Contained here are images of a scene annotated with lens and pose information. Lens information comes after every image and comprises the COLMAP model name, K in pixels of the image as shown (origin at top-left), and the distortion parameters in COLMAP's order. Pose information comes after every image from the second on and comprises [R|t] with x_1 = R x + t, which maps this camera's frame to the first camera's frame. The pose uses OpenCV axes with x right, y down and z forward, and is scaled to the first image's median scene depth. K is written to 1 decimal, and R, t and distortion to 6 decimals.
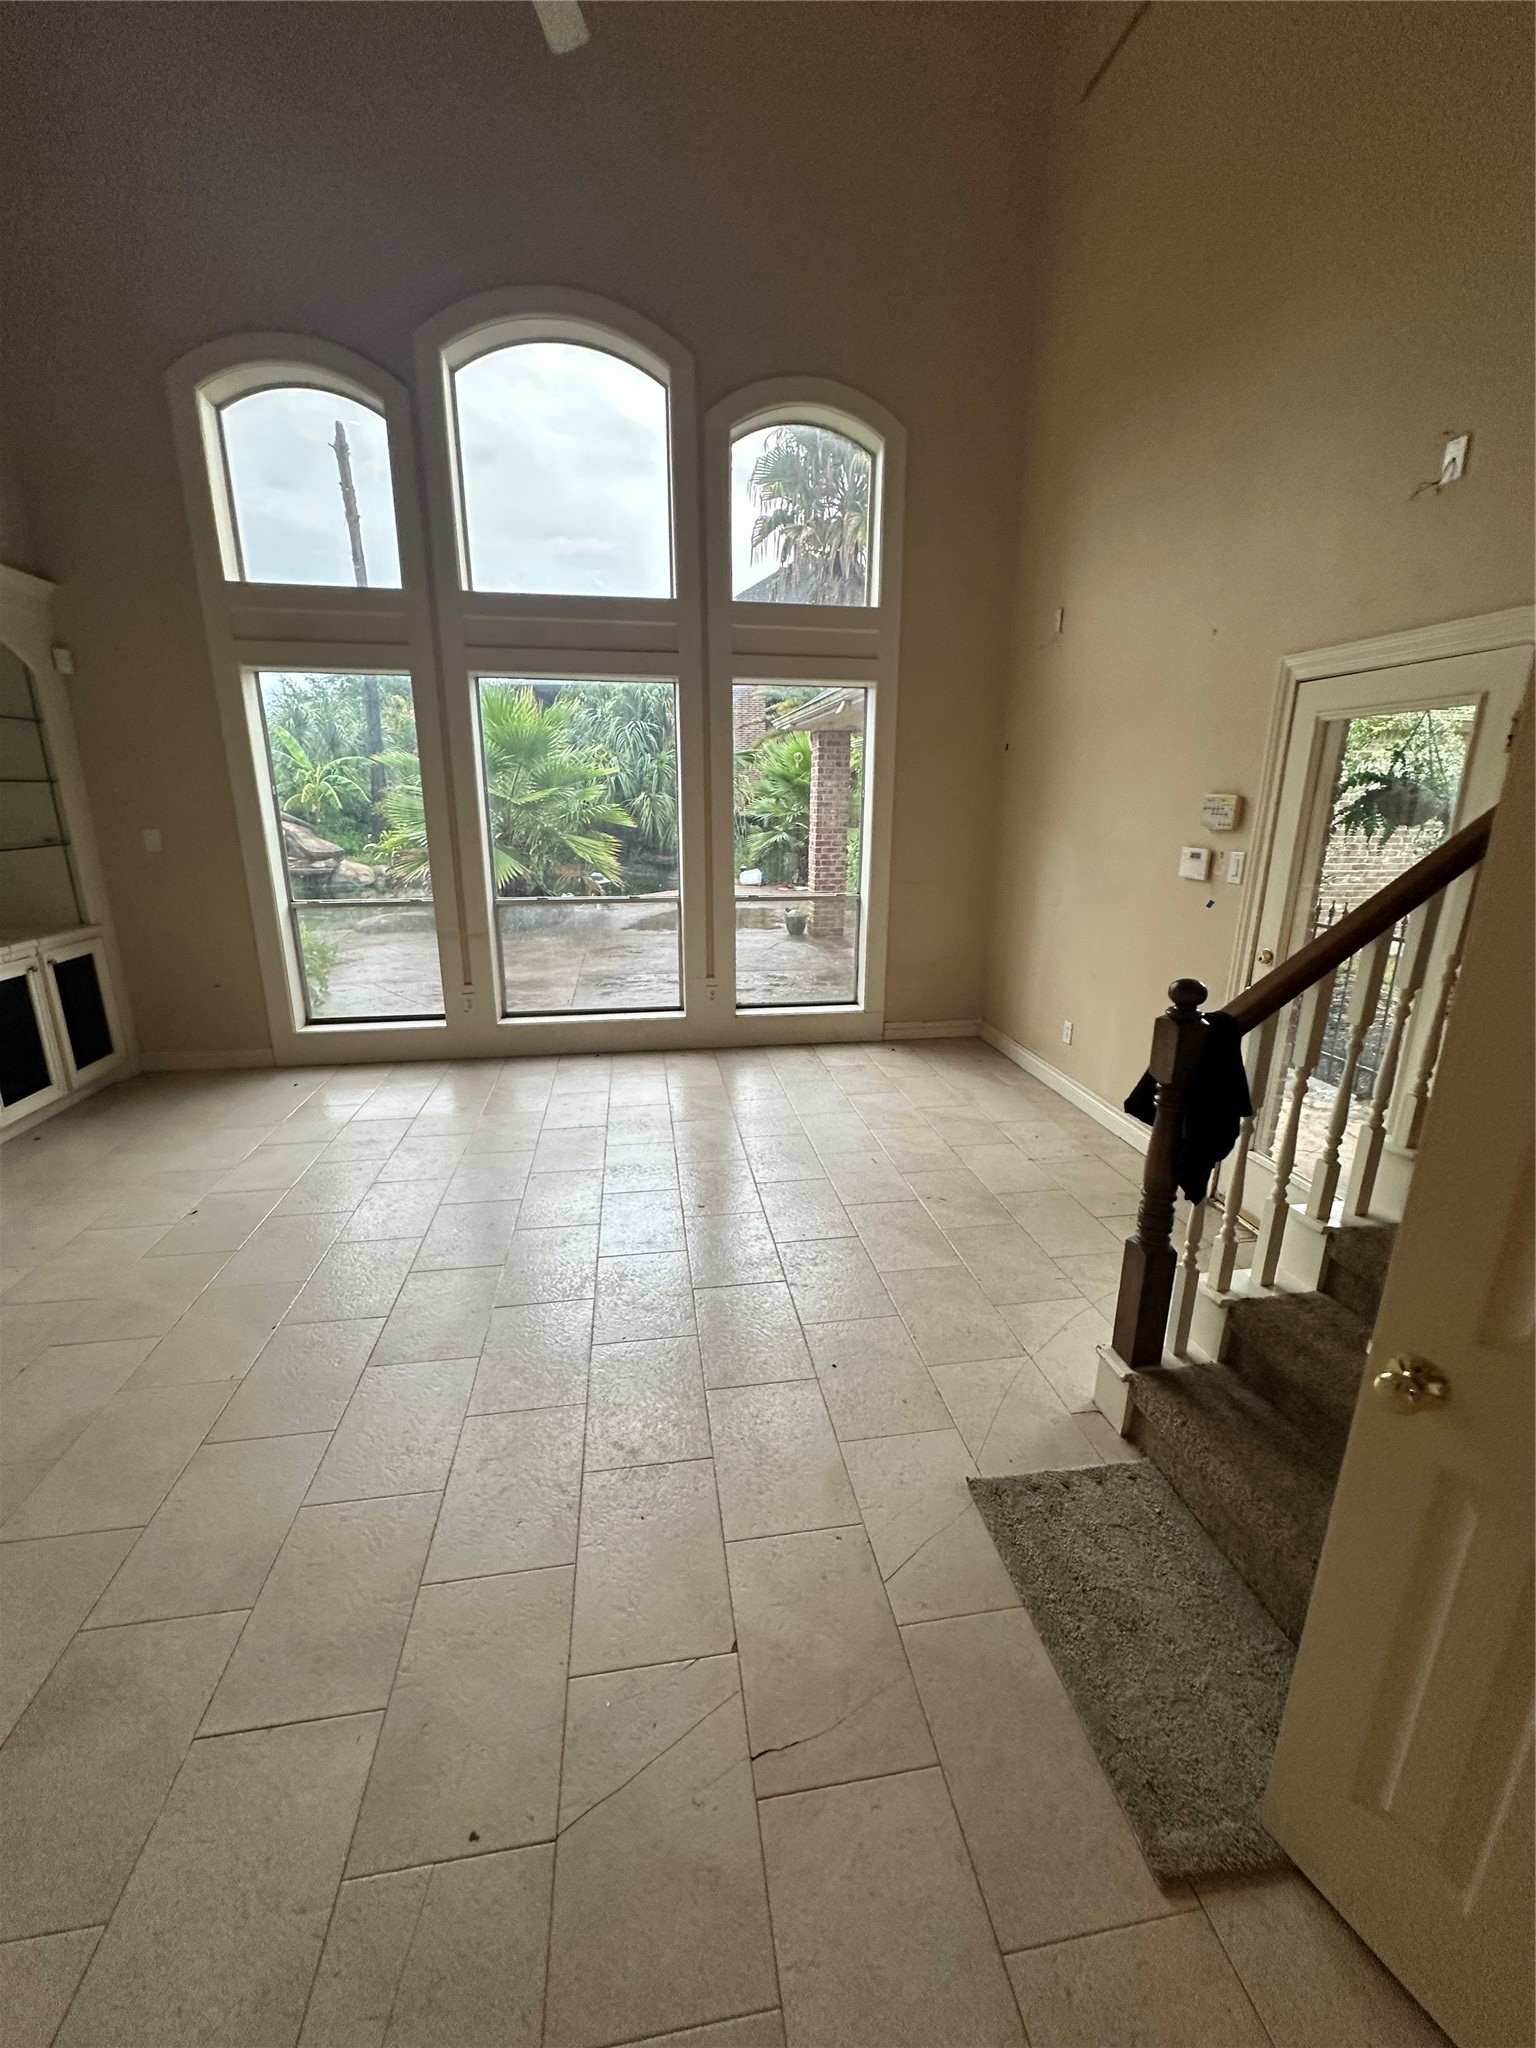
lens RADIAL K [[816.8, 0, 770.7], [0, 816.8, 1022.0], [0, 0, 1]] dist [-0.003260, 0.001112]
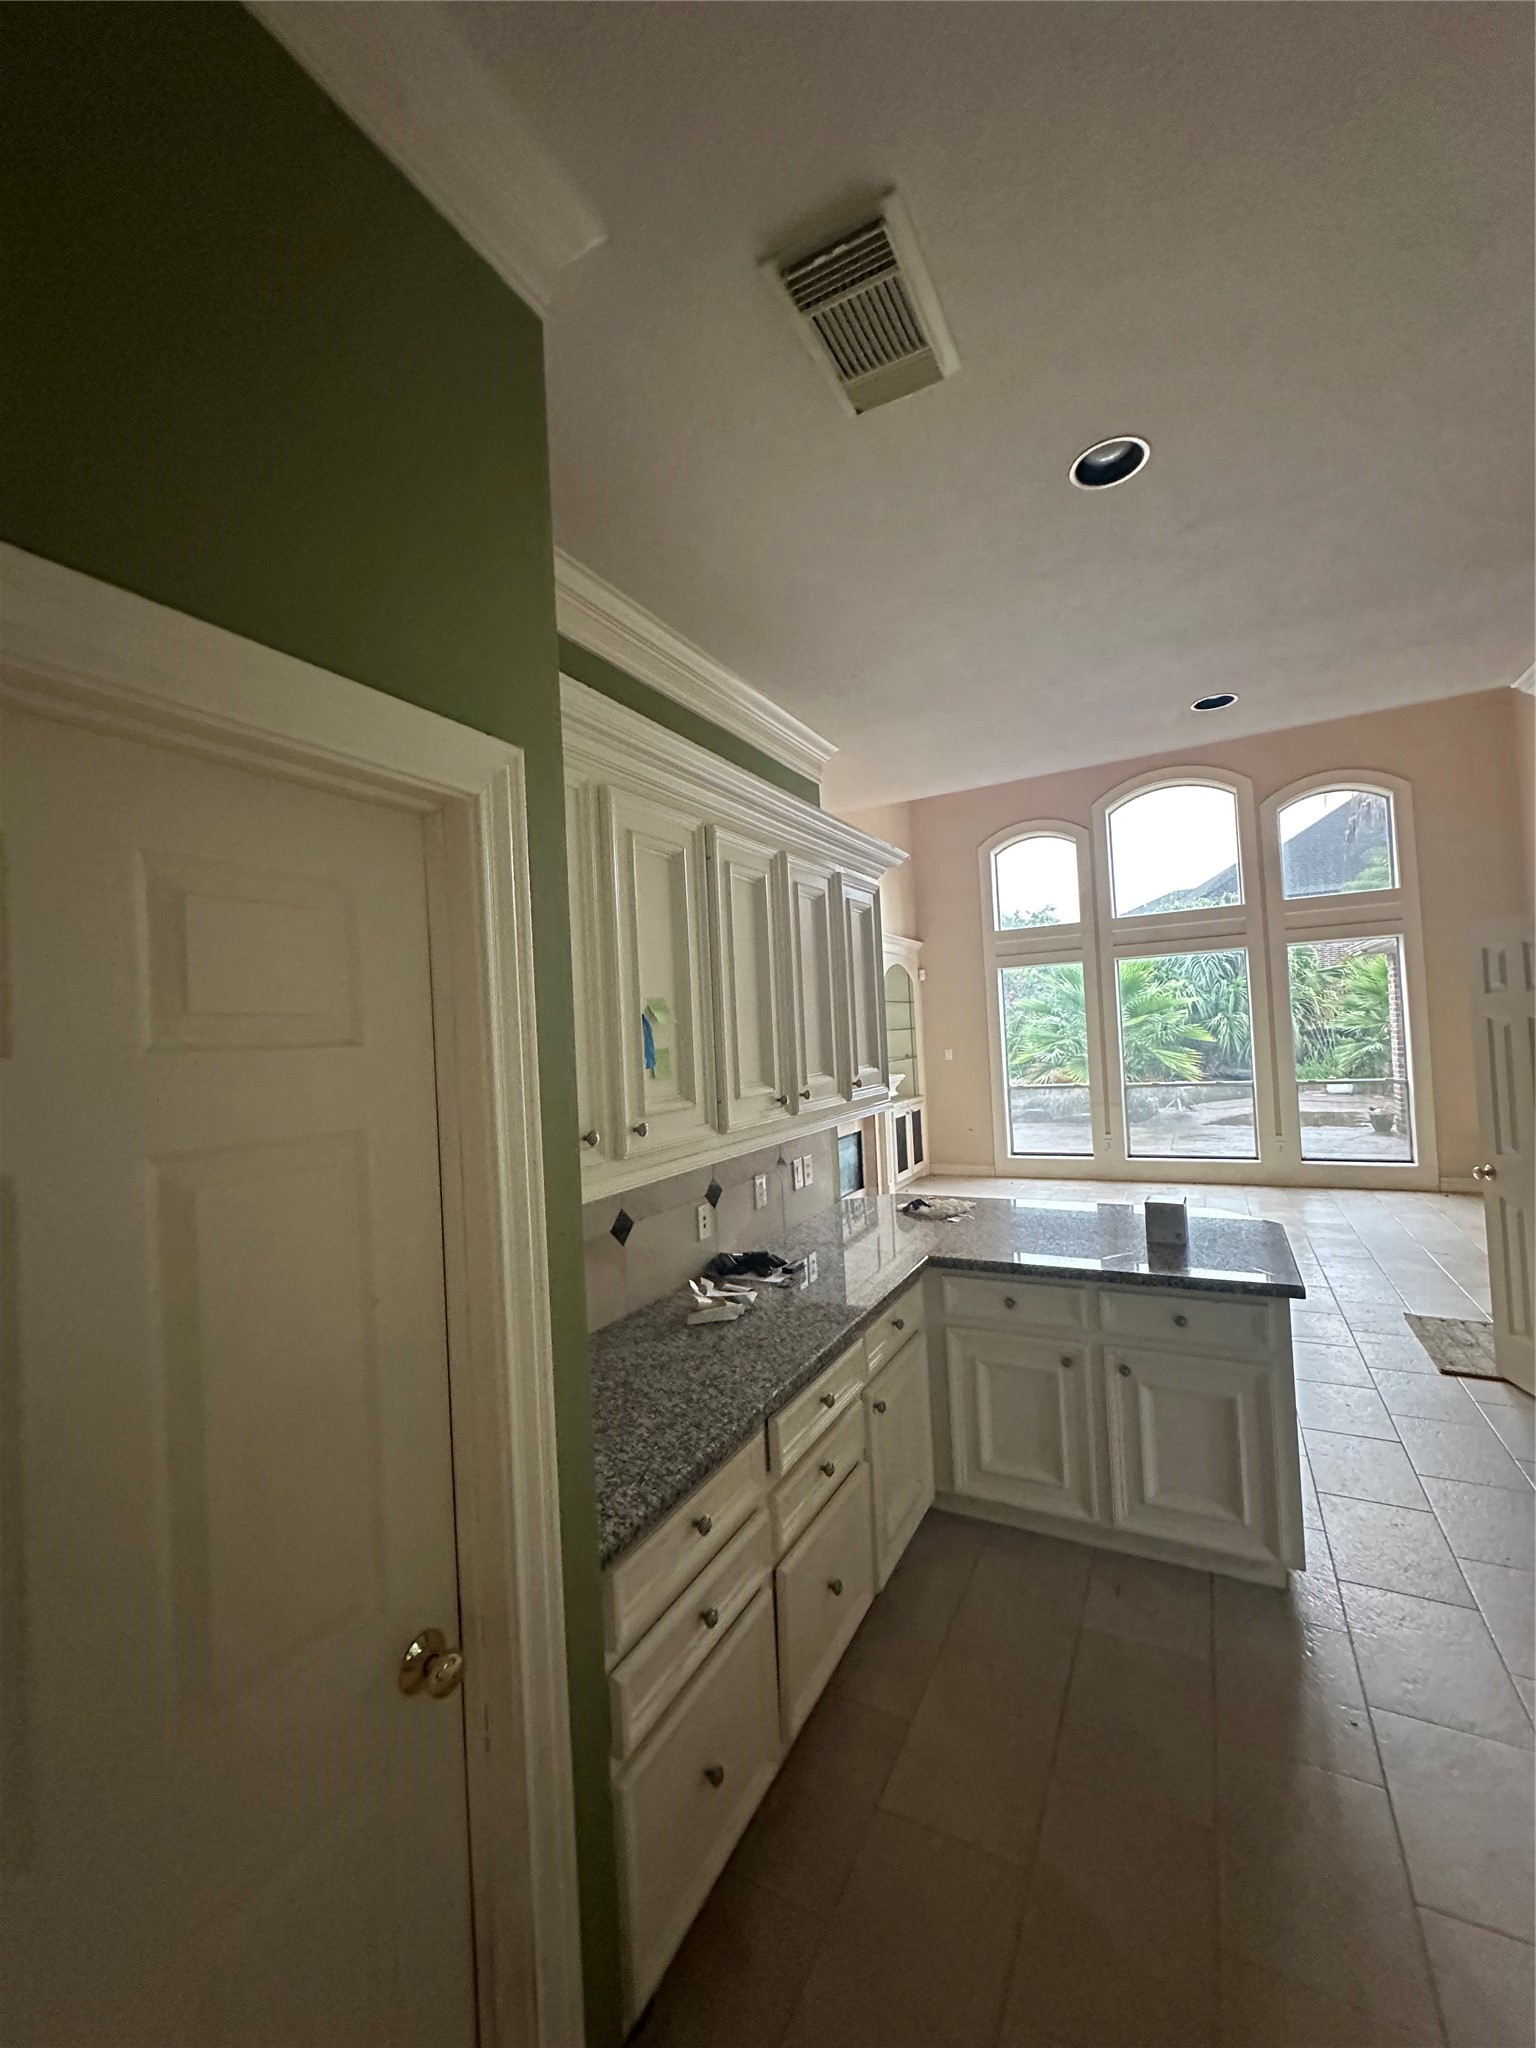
lens RADIAL K [[816.8, 0, 768.6], [0, 816.8, 1025.3], [0, 0, 1]] dist [-0.003260, 0.001112]
pose [[0.793467, -0.055251, -0.606100, 0.101336], [-0.107833, 0.967352, -0.229350, 0.195734], [0.598984, 0.247339, 0.761604, -0.736871]]
